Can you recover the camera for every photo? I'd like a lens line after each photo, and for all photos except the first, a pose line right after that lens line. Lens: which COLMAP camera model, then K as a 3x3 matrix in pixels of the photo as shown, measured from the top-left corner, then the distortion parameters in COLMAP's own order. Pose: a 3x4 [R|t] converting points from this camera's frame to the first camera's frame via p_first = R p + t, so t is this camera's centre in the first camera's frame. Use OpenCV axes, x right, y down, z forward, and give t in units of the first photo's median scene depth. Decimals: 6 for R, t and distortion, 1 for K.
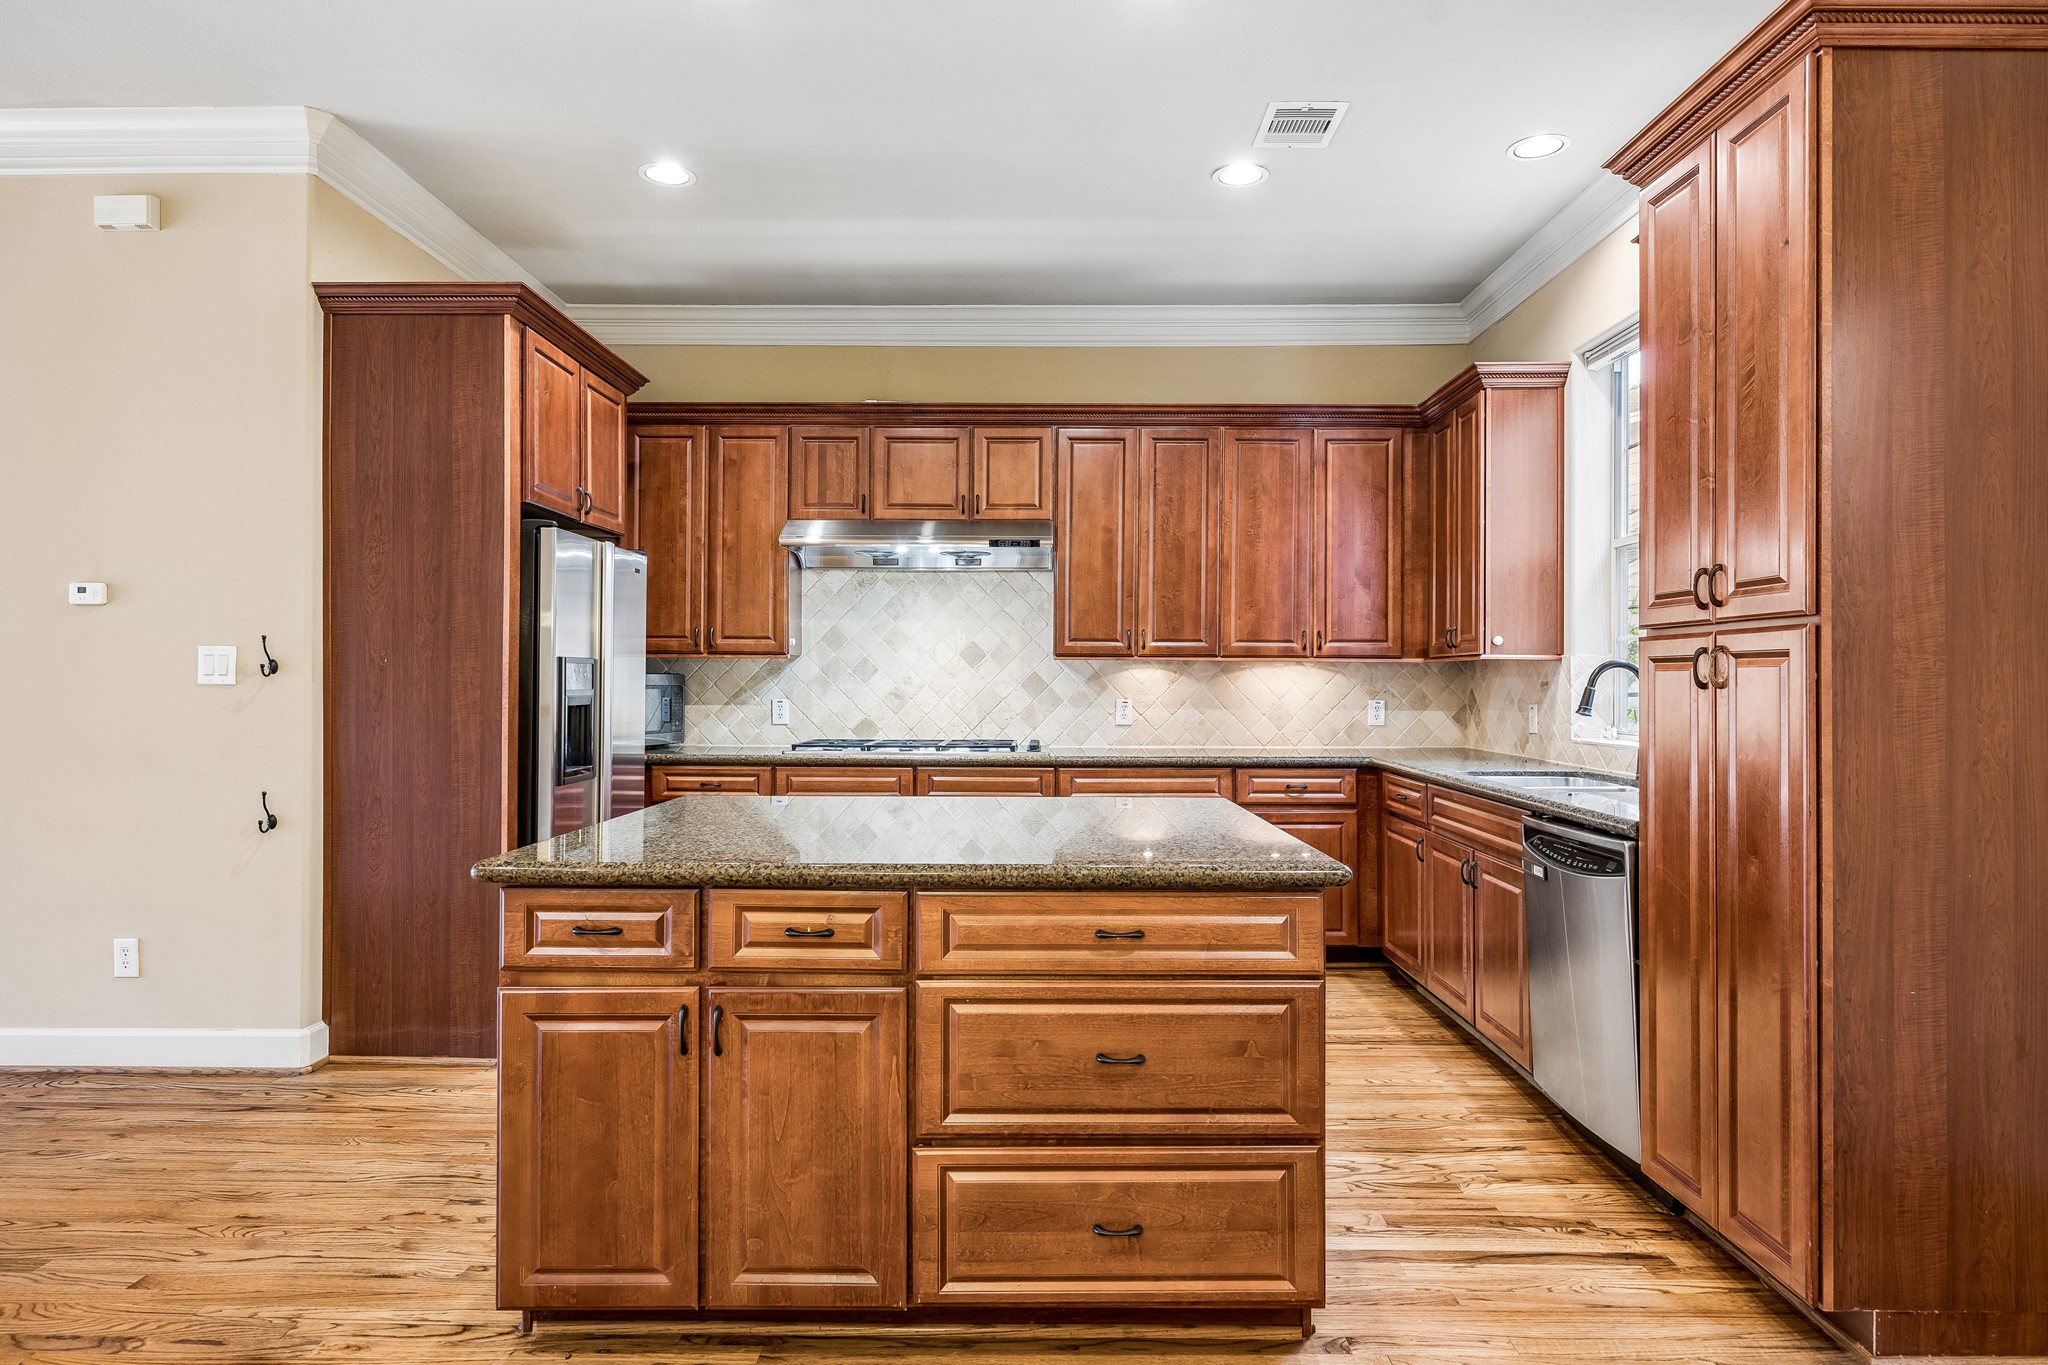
lens RADIAL K [[1147.8, 0, 1016.9], [0, 1147.8, 673.2], [0, 0, 1]] dist [-0.002400, -0.000324]
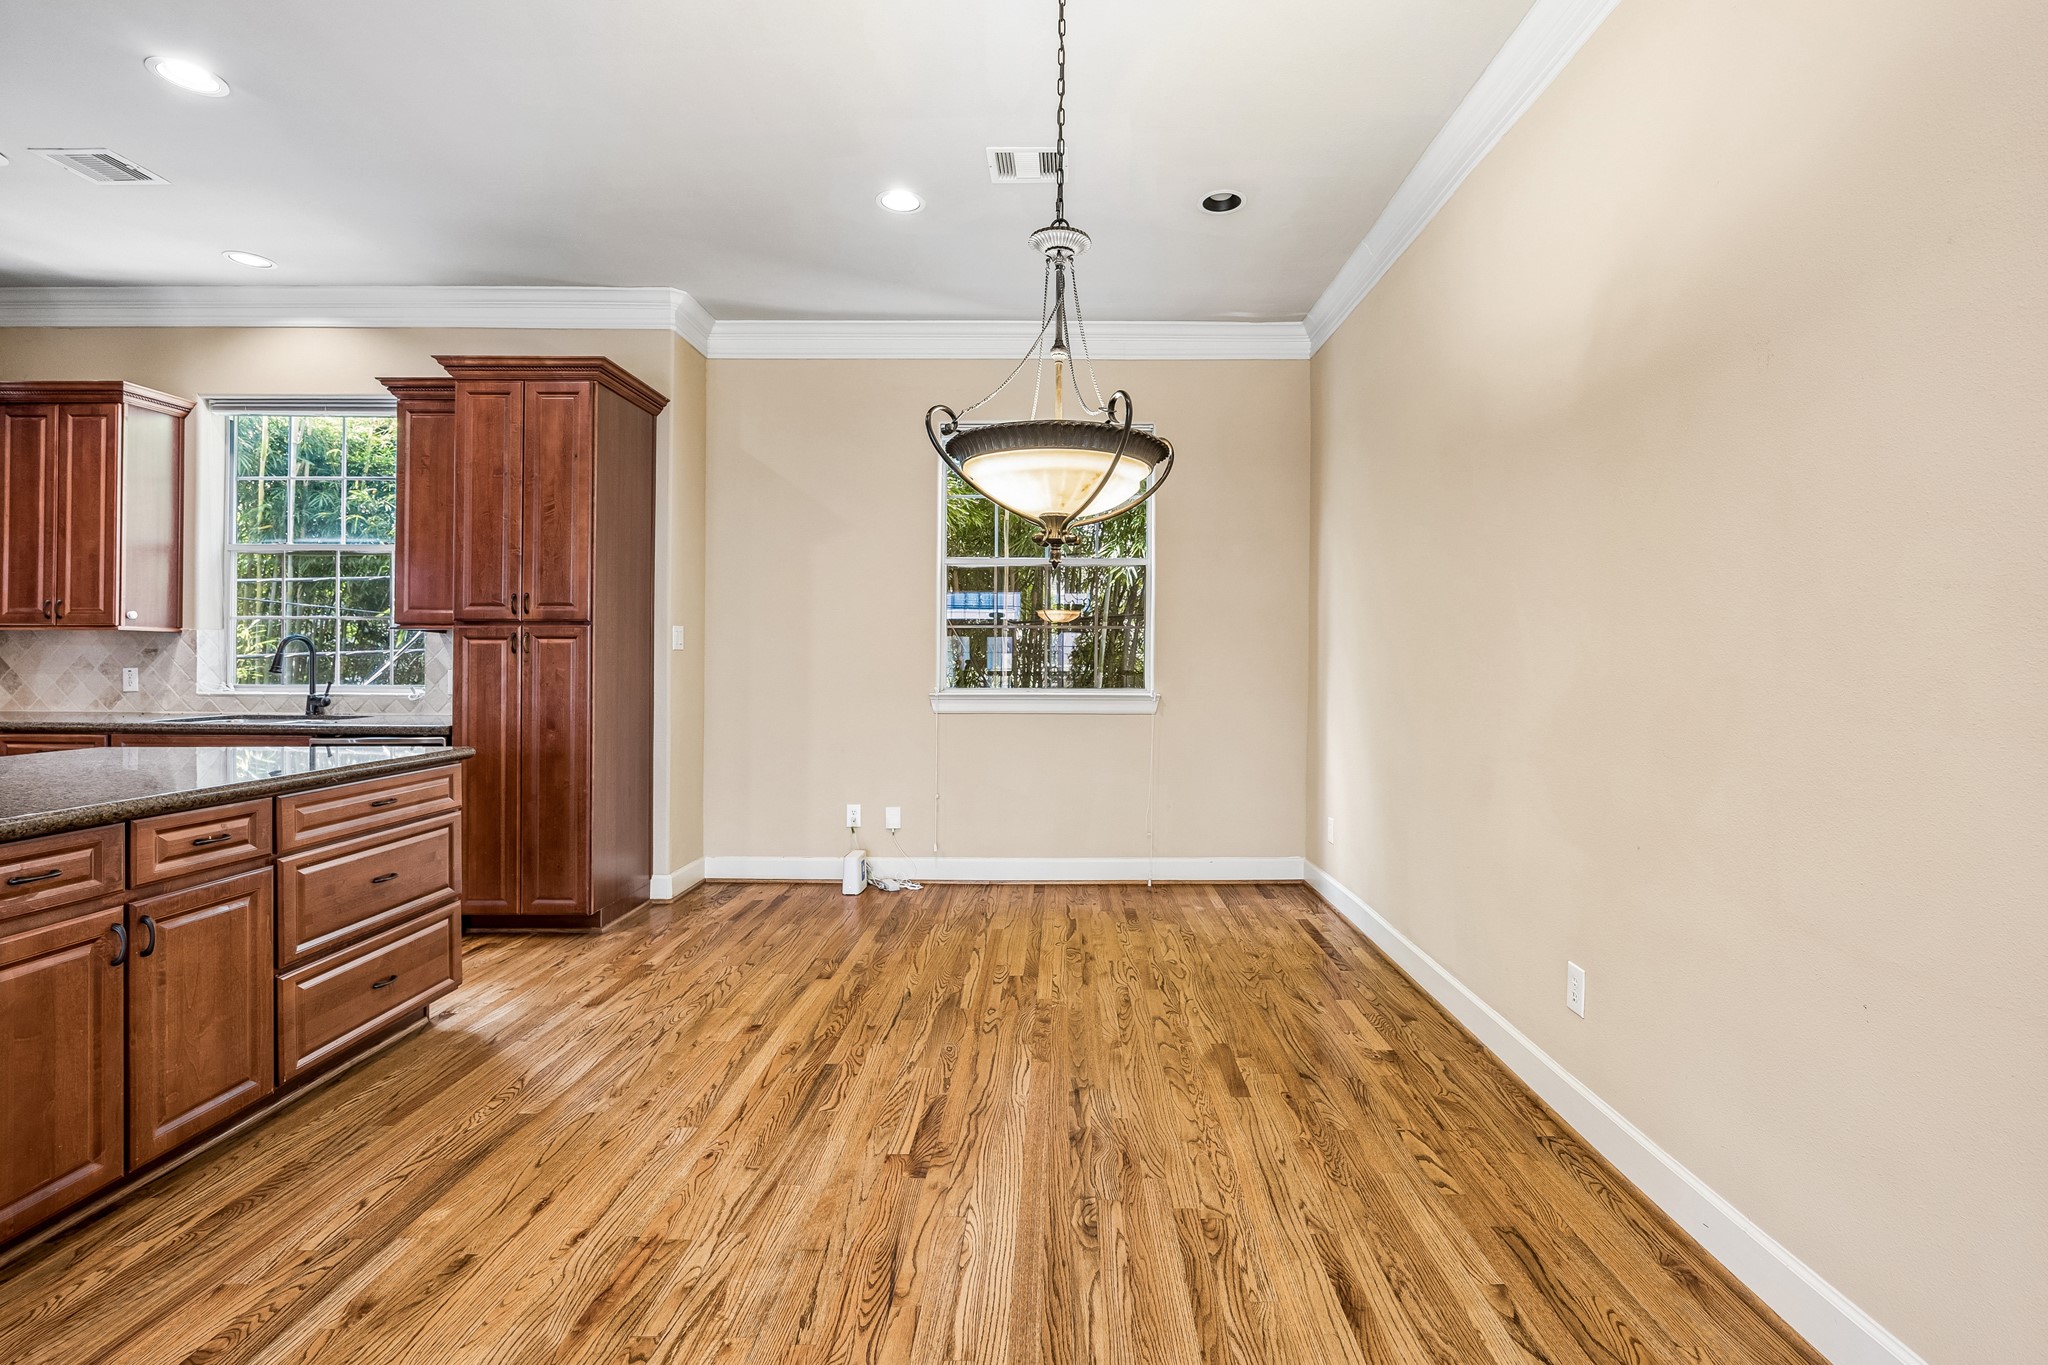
lens RADIAL K [[938.6, 0, 1026.2], [0, 938.6, 661.5], [0, 0, 1]] dist [-0.003573, -0.000814]
pose [[0.031269, -0.009083, 0.999470, -0.645940], [-0.012234, 0.999880, 0.009470, 0.001155], [-0.999436, -0.012523, 0.031154, 0.024123]]
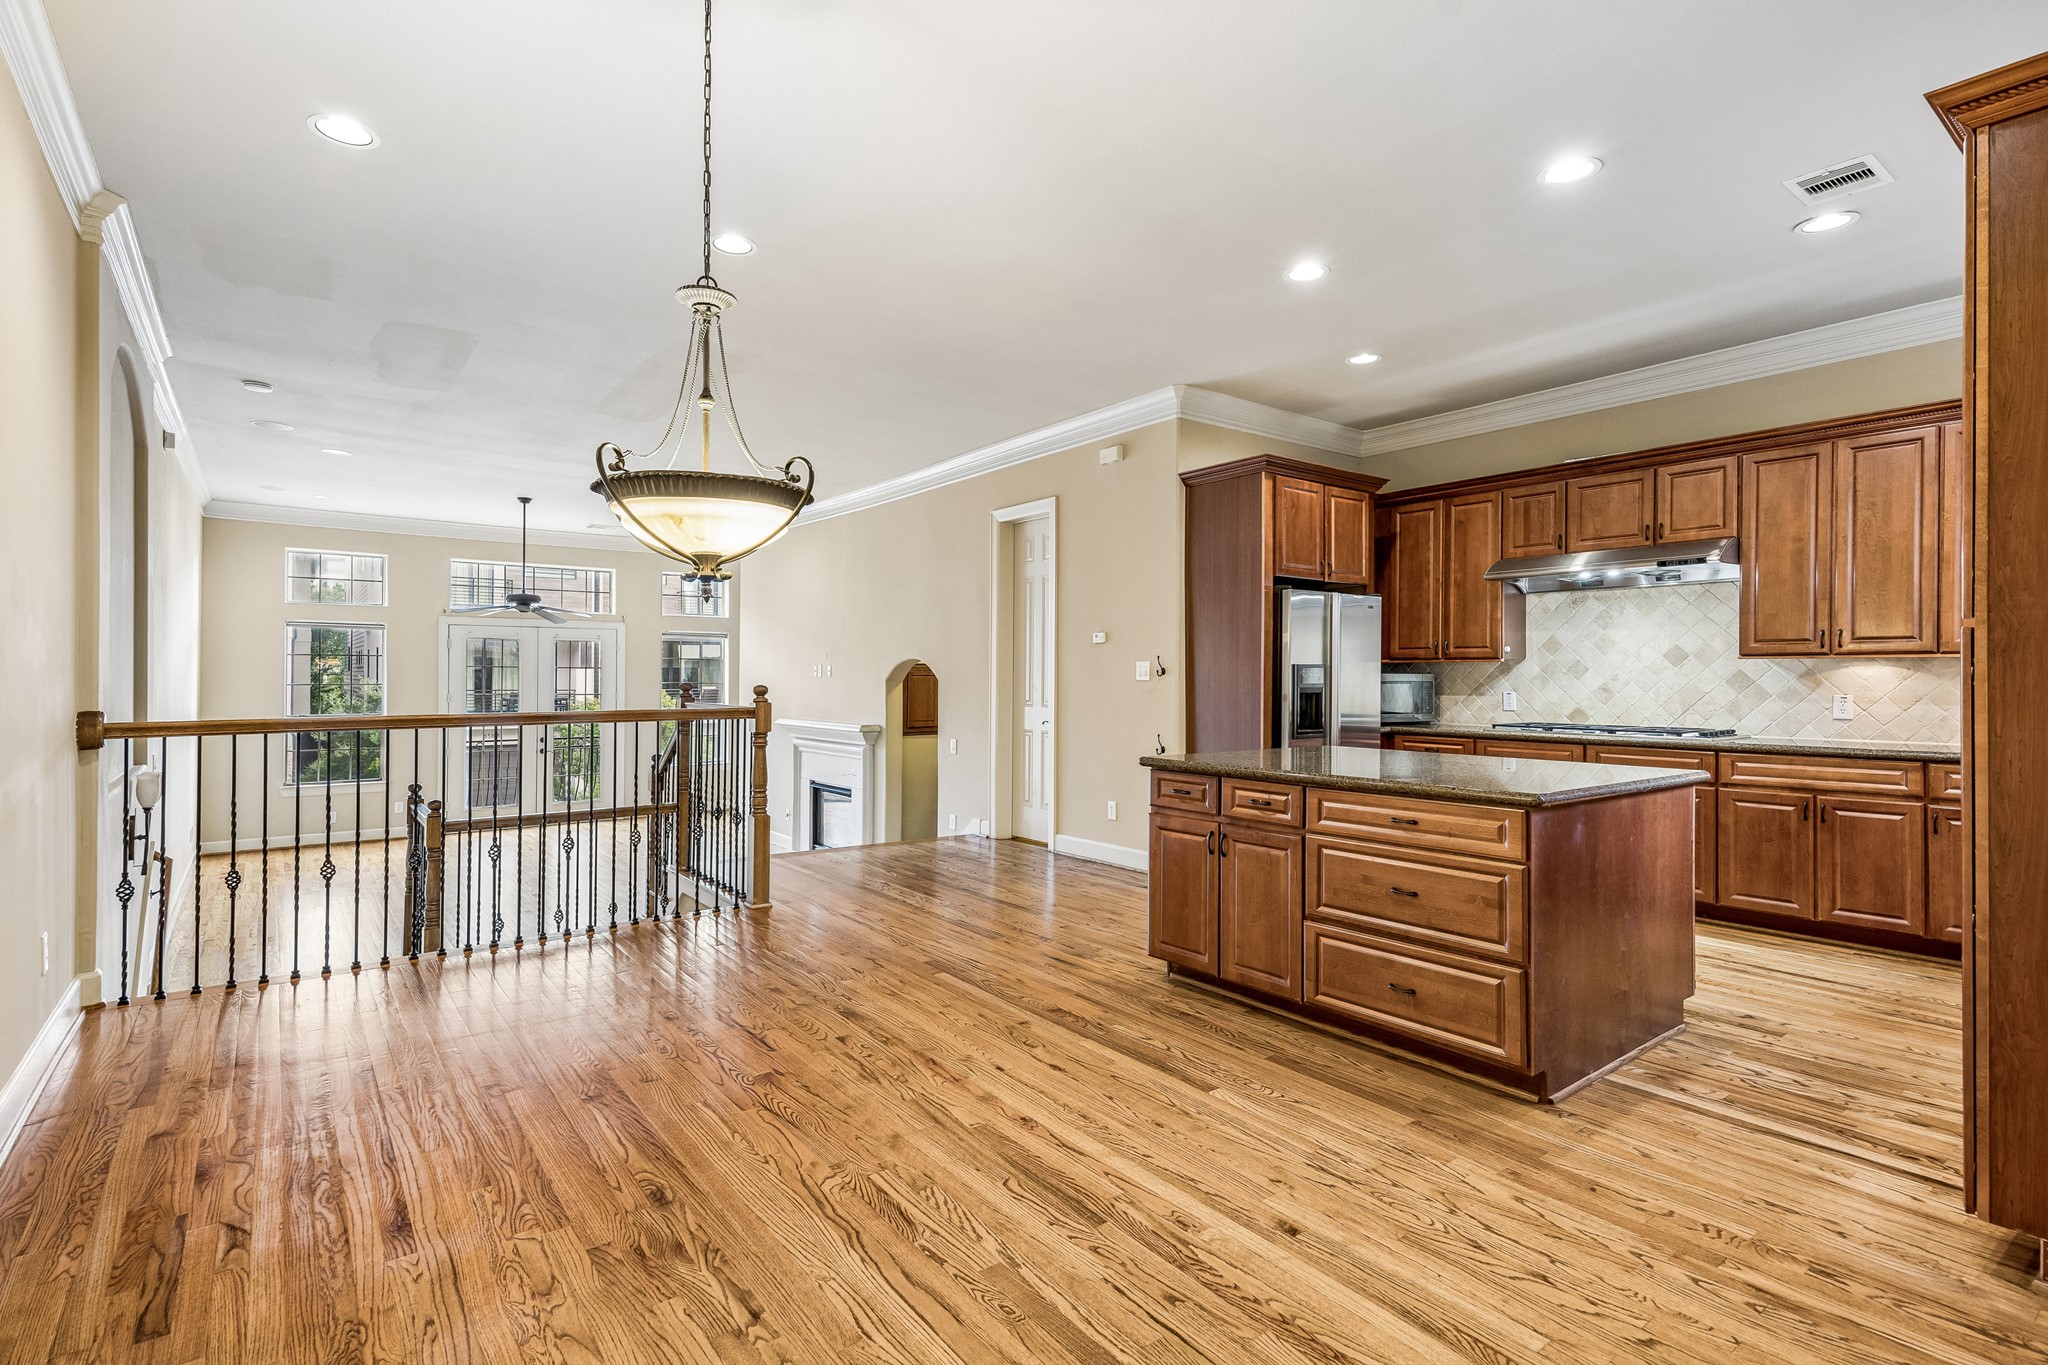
lens RADIAL K [[916.7, 0, 1042.0], [0, 916.7, 663.2], [0, 0, 1]] dist [0.005727, 0.000172]
pose [[0.638632, -0.014815, -0.769370, 0.435098], [0.006285, 0.999882, -0.014036, 0.001070], [0.769487, 0.004128, 0.638650, -0.171193]]
